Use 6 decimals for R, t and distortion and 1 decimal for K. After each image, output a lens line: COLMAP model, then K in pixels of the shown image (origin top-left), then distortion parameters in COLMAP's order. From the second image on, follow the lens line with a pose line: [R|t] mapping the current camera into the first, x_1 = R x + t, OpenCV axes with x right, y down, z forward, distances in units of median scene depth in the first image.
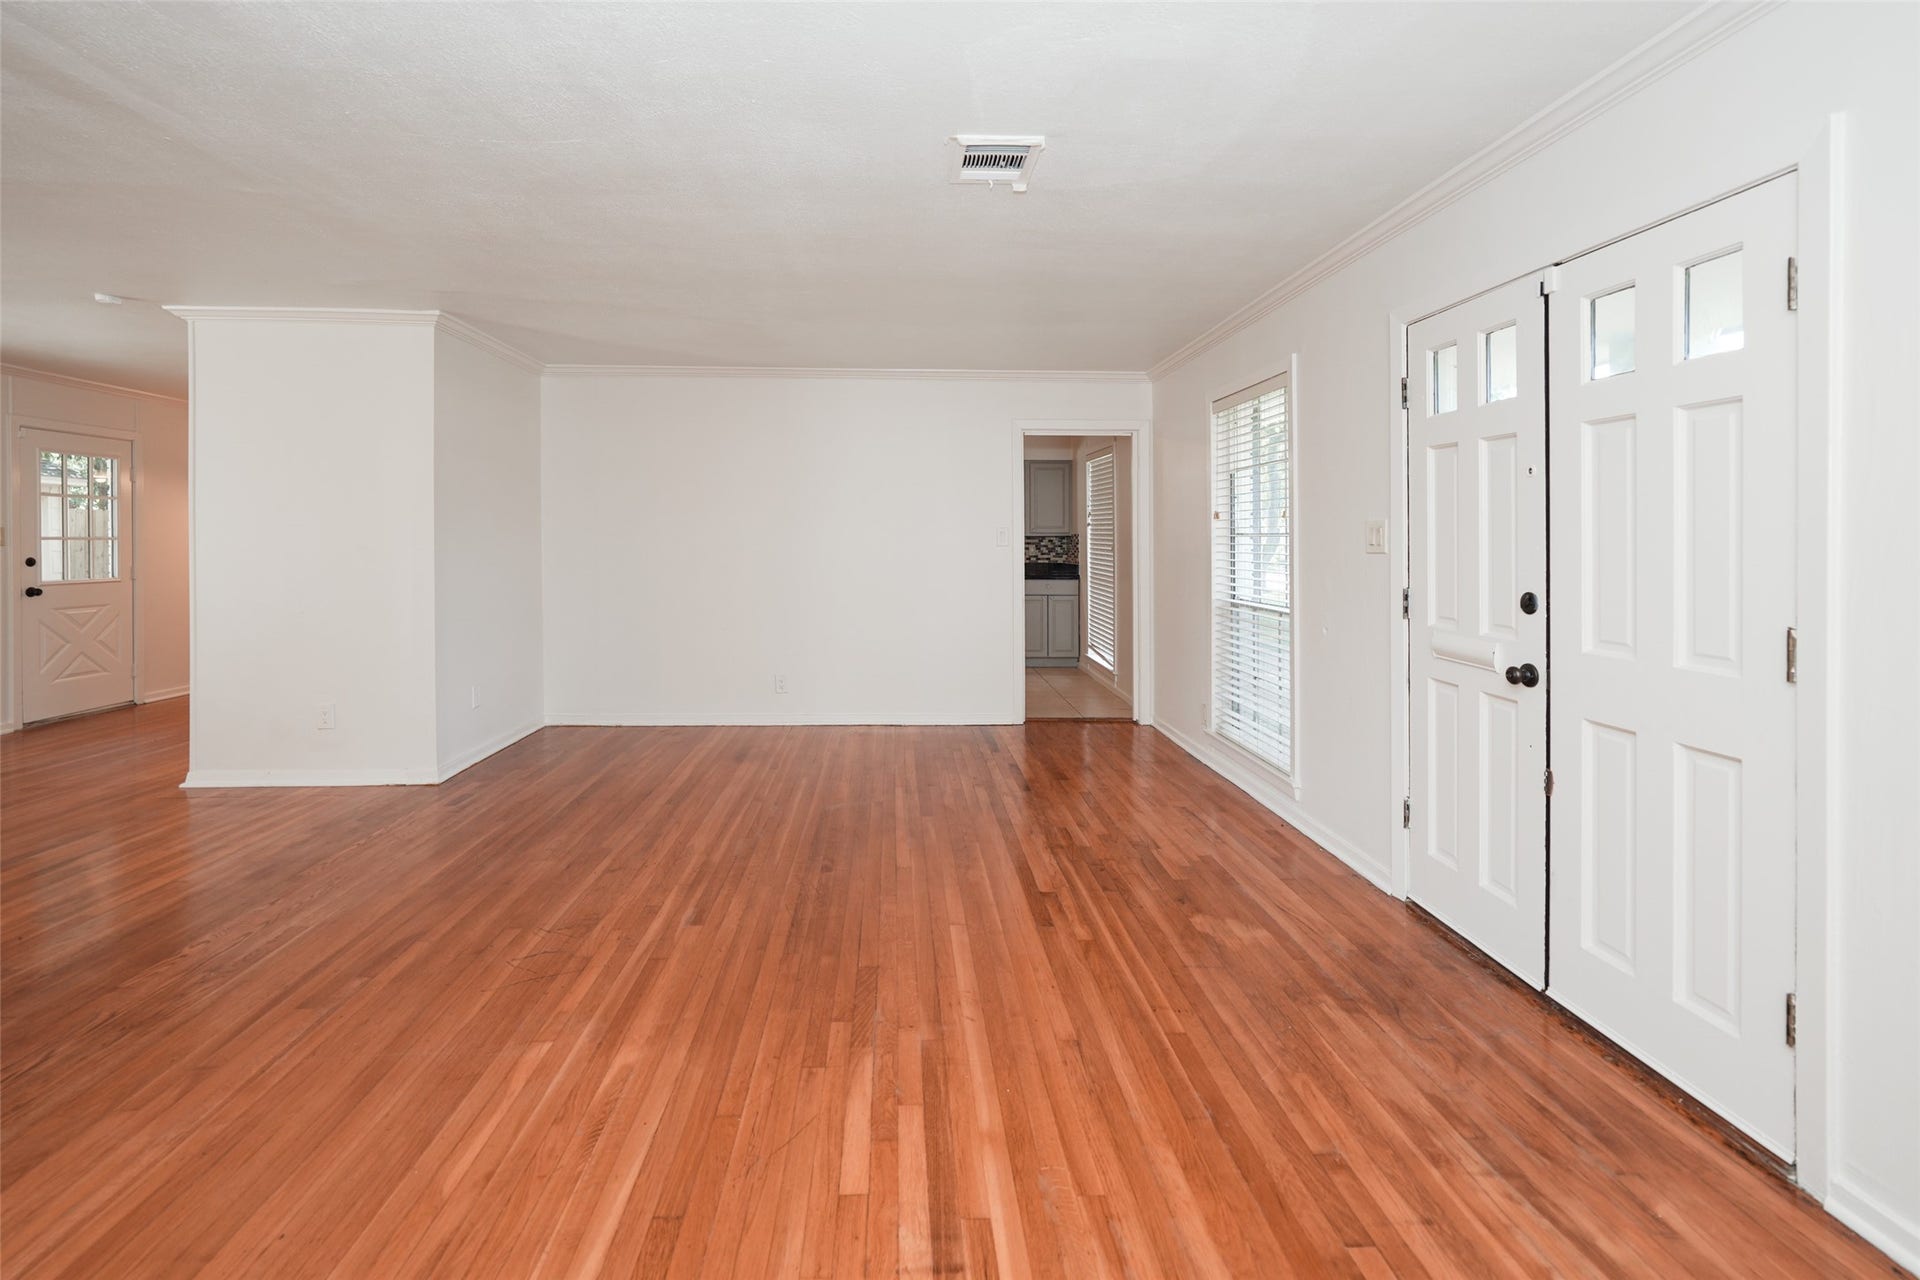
lens RADIAL K [[842.4, 0, 953.6], [0, 842.4, 557.2], [0, 0, 1]] dist [-0.008822, 0.000110]
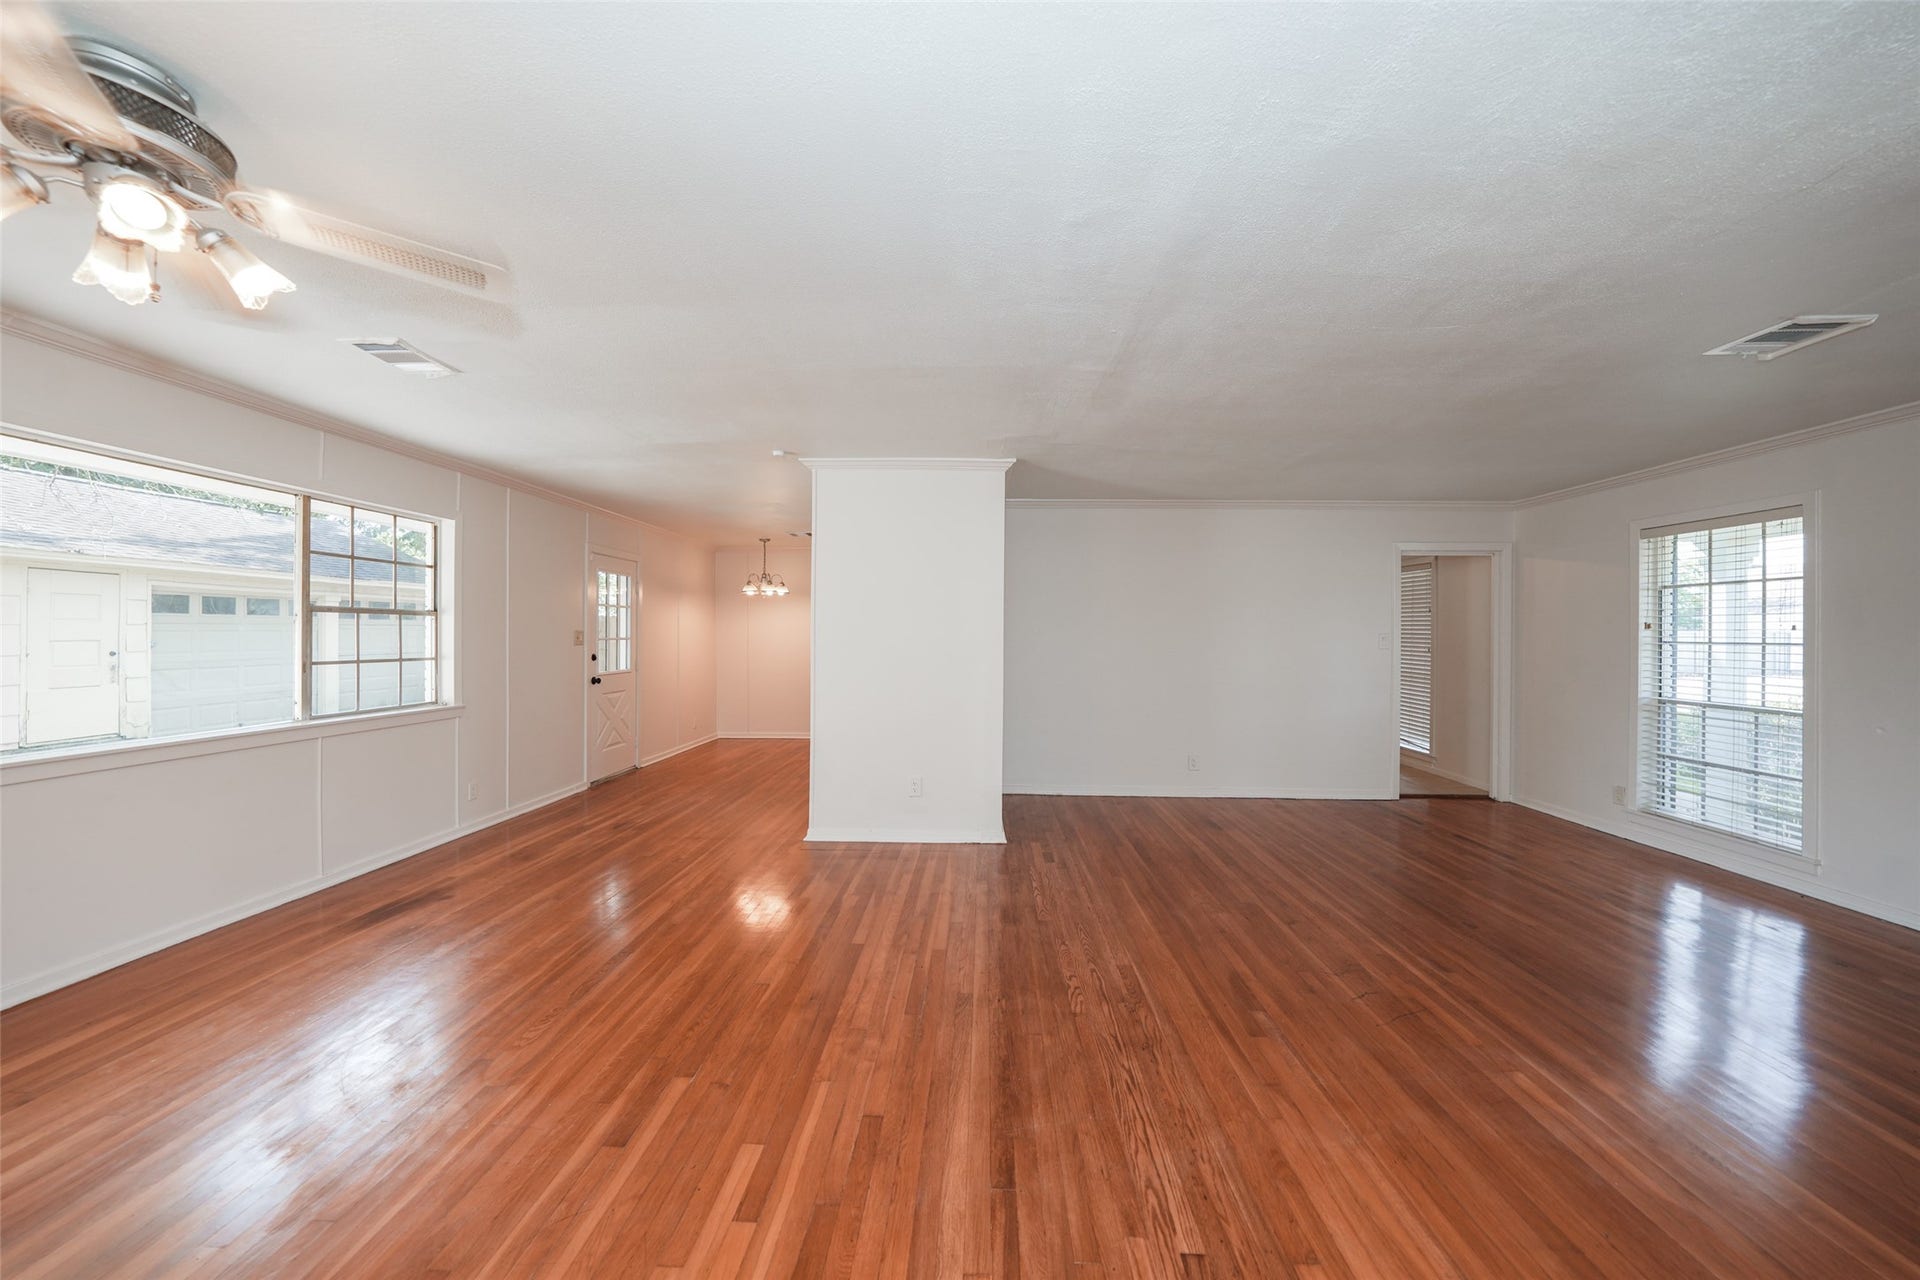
lens RADIAL K [[700.6, 0, 968.7], [0, 700.6, 622.7], [0, 0, 1]] dist [-0.015350, 0.000099]
pose [[0.997733, 0.003788, -0.067195, -0.893321], [-0.006335, 0.999268, -0.037730, -0.018843], [0.067003, 0.038070, 0.997026, -0.049989]]
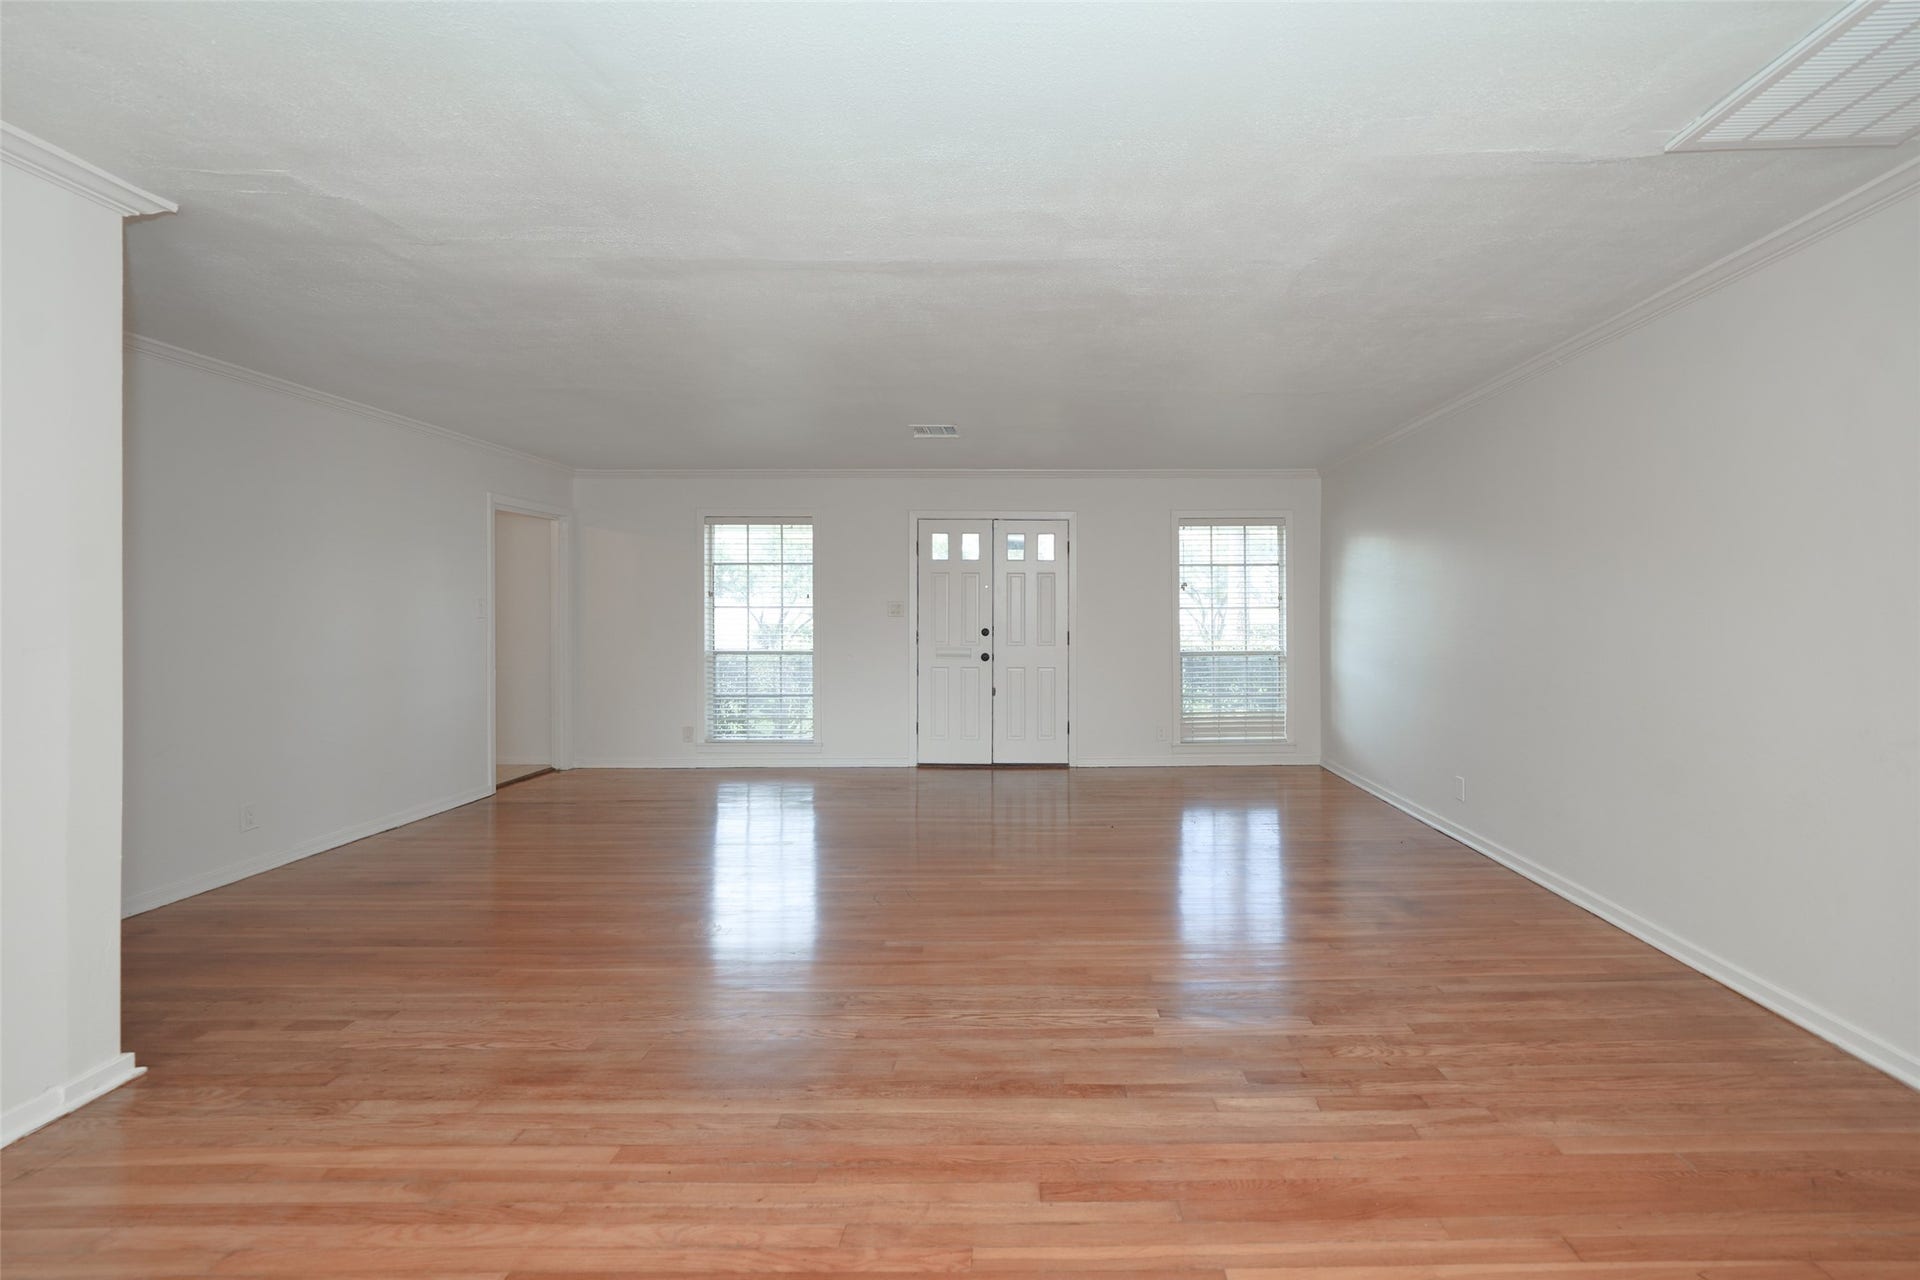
lens RADIAL K [[767.9, 0, 1041.3], [0, 767.9, 604.9], [0, 0, 1]] dist [-0.000212, -0.000062]
pose [[0.013370, 0.003301, 0.999905, -1.623364], [0.019722, 0.999799, -0.003564, -0.023155], [-0.999716, 0.019768, 0.013302, 0.608047]]
